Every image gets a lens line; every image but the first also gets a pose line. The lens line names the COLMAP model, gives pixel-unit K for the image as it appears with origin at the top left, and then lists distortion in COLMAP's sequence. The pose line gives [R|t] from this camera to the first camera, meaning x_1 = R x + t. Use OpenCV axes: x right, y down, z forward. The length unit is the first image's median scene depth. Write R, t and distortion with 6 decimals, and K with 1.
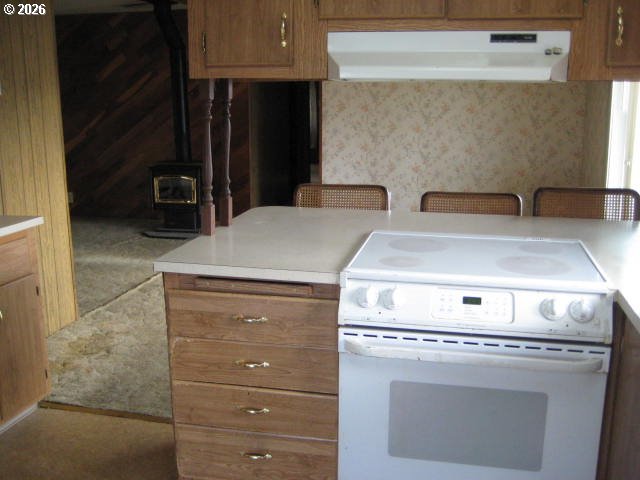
lens RADIAL K [[663.6, 0, 323.0], [0, 663.6, 243.8], [0, 0, 1]] dist [-0.075965, 0.000000]
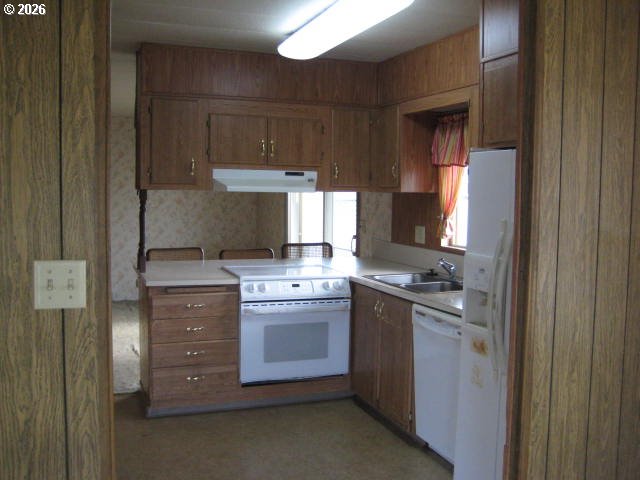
lens RADIAL K [[663.6, 0, 301.6], [0, 663.6, 239.6], [0, 0, 1]] dist [-0.075965, 0.000000]
pose [[0.855866, -0.030214, 0.516314, -0.881138], [0.101308, 0.988747, -0.110073, 0.169764], [-0.507178, 0.146515, 0.849296, -0.939151]]
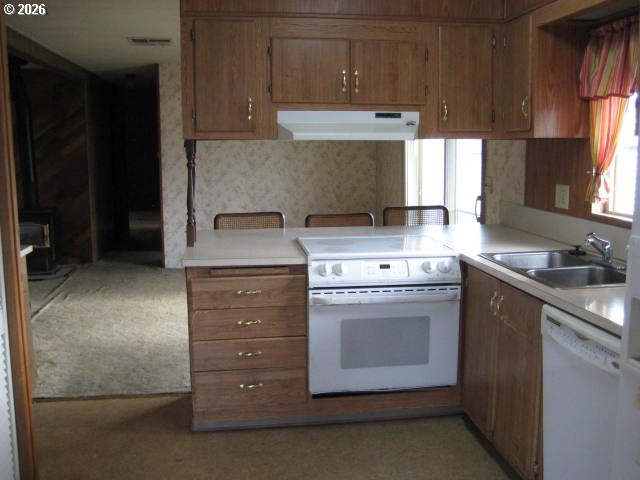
lens RADIAL K [[663.6, 0, 320.0], [0, 663.6, 237.1], [0, 0, 1]] dist [-0.075965, 0.000000]
pose [[0.938823, -0.054281, 0.340095, -0.474980], [0.081377, 0.994501, -0.065913, 0.100591], [-0.334648, 0.089557, 0.938078, -0.528479]]
